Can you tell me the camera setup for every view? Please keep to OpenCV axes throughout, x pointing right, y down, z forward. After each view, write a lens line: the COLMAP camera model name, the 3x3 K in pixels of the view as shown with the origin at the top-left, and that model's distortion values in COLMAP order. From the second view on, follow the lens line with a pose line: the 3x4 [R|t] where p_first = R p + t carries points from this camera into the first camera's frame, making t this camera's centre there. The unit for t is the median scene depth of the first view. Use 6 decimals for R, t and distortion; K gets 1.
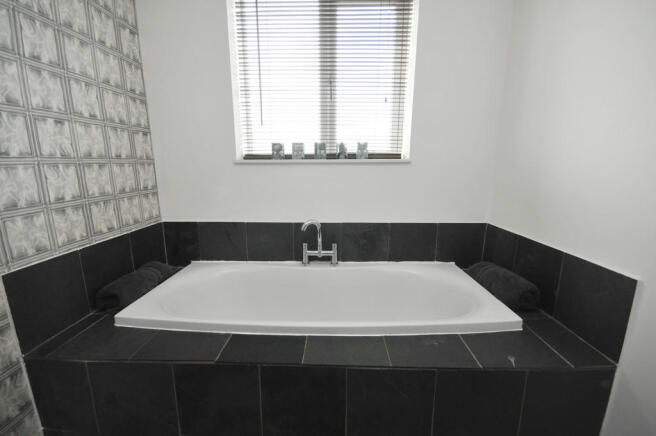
lens RADIAL K [[292.3, 0, 329.5], [0, 292.3, 218.4], [0, 0, 1]] dist [-0.004230, -0.001029]
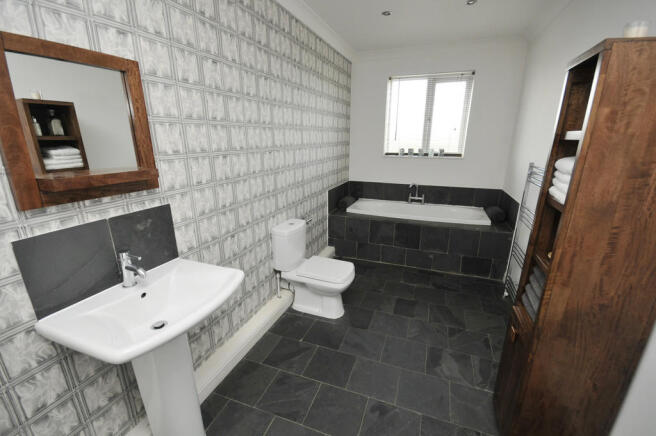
lens RADIAL K [[292.3, 0, 327.1], [0, 292.3, 225.0], [0, 0, 1]] dist [-0.004230, -0.001029]
pose [[0.943968, 0.098966, -0.314851, 0.047023], [-0.066698, 0.991503, 0.111685, 0.115474], [0.323228, -0.084427, 0.942547, -1.367015]]
